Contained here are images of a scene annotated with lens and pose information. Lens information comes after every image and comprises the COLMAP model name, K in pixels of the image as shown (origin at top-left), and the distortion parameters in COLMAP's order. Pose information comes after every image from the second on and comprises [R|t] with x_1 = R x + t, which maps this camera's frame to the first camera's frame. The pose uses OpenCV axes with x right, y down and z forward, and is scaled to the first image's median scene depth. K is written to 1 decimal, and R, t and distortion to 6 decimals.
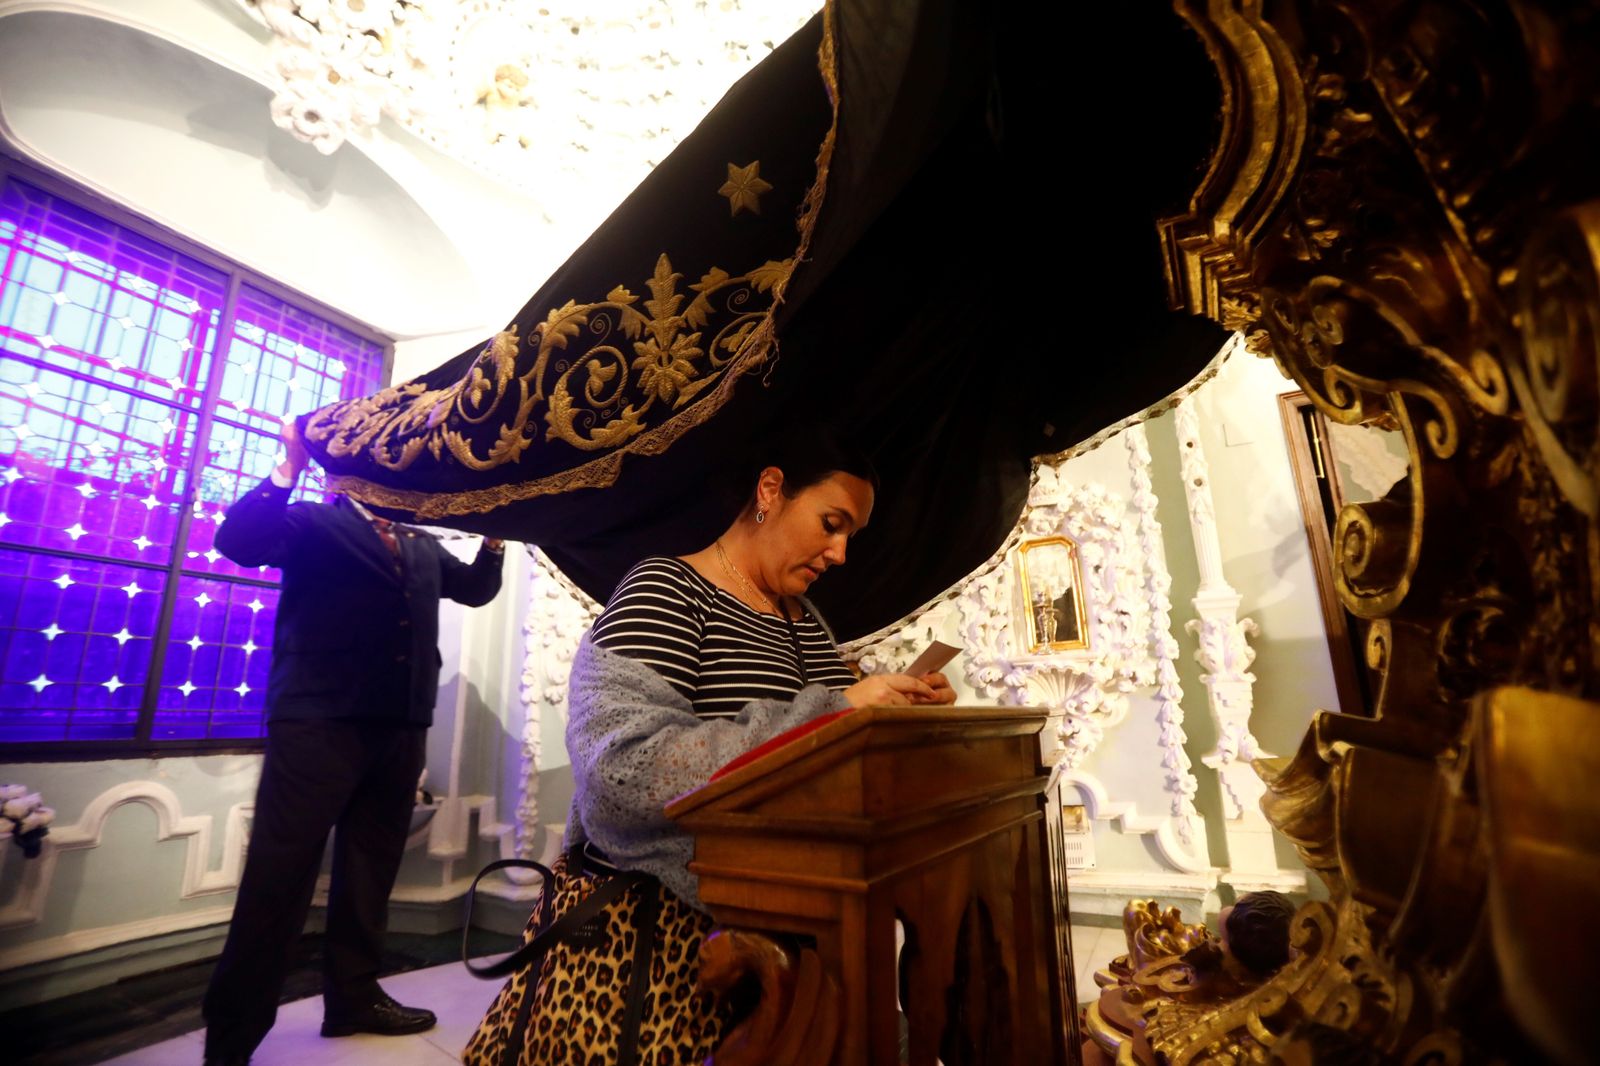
lens RADIAL K [[733.5, 0, 792.9], [0, 733.5, 536.4], [0, 0, 1]] dist [-0.057578, 0.016234]
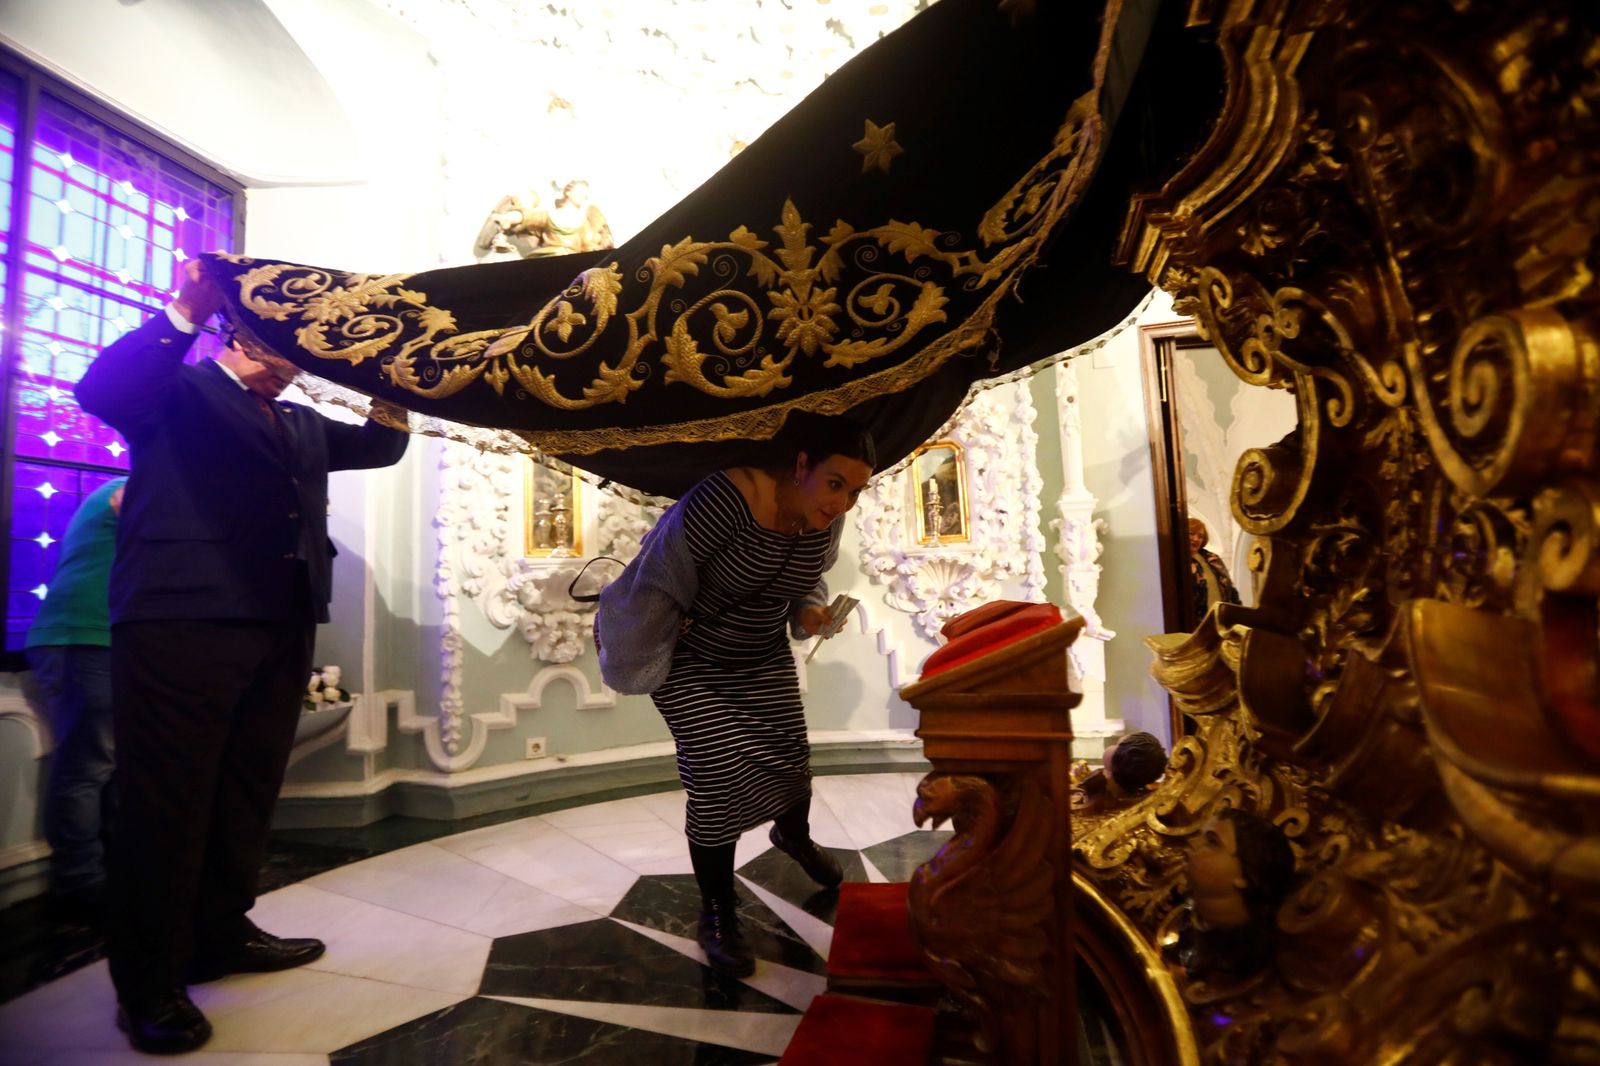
lens RADIAL K [[733.5, 0, 814.8], [0, 733.5, 544.2], [0, 0, 1]] dist [-0.057578, 0.016234]
pose [[0.966790, 0.000939, 0.255570, -0.132480], [-0.044945, 0.985033, 0.166401, -0.023975], [-0.251589, -0.172361, 0.952363, -0.039211]]
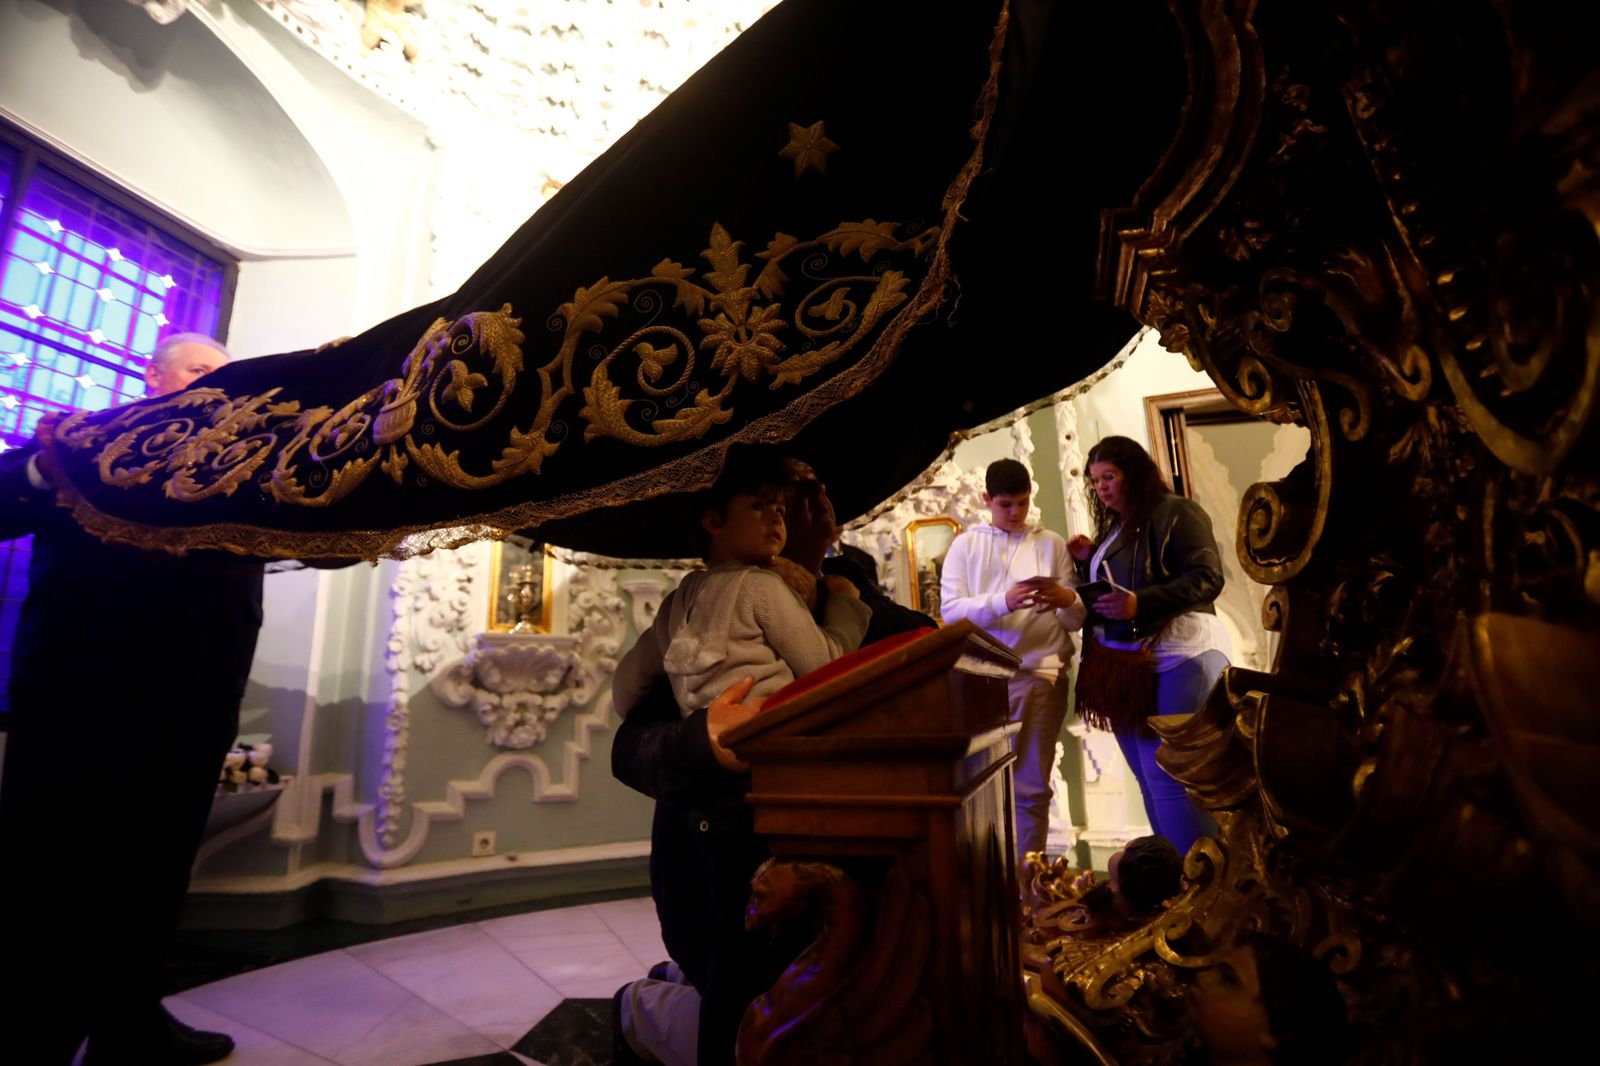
lens RADIAL K [[733.5, 0, 806.8], [0, 733.5, 536.5], [0, 0, 1]] dist [-0.057578, 0.016234]
pose [[0.977934, 0.041522, 0.204747, -0.050766], [-0.046592, 0.998714, 0.020001, 0.017939], [-0.203653, -0.029099, 0.978611, 0.013310]]
